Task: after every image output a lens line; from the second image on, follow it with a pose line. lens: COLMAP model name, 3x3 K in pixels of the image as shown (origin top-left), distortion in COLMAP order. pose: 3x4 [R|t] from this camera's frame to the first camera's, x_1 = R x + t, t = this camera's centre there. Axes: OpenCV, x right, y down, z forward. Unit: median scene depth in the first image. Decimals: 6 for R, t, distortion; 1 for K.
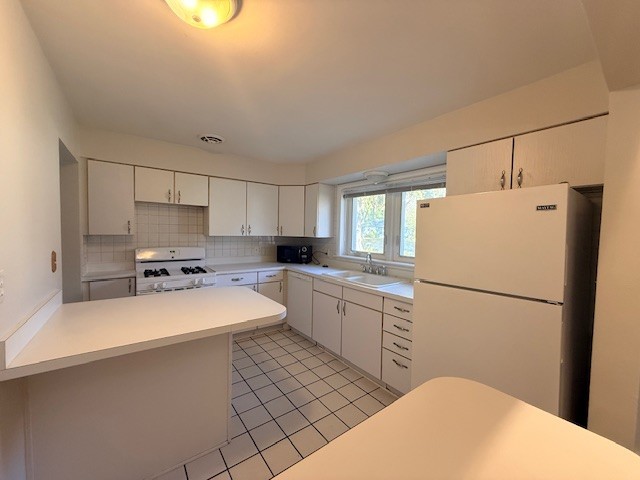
lens RADIAL K [[256.5, 0, 320.0], [0, 256.5, 240.0], [0, 0, 1]] dist [-0.000467, -0.000076]
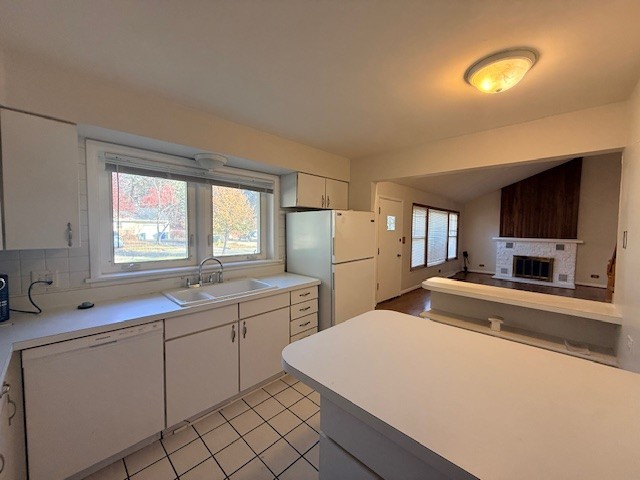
lens RADIAL K [[256.5, 0, 320.0], [0, 256.5, 240.0], [0, 0, 1]] dist [-0.000467, -0.000076]
pose [[-0.165000, -0.071173, 0.983722, -0.698536], [0.024877, 0.996775, 0.076290, -0.063164], [-0.985980, 0.037060, -0.162697, 0.875493]]
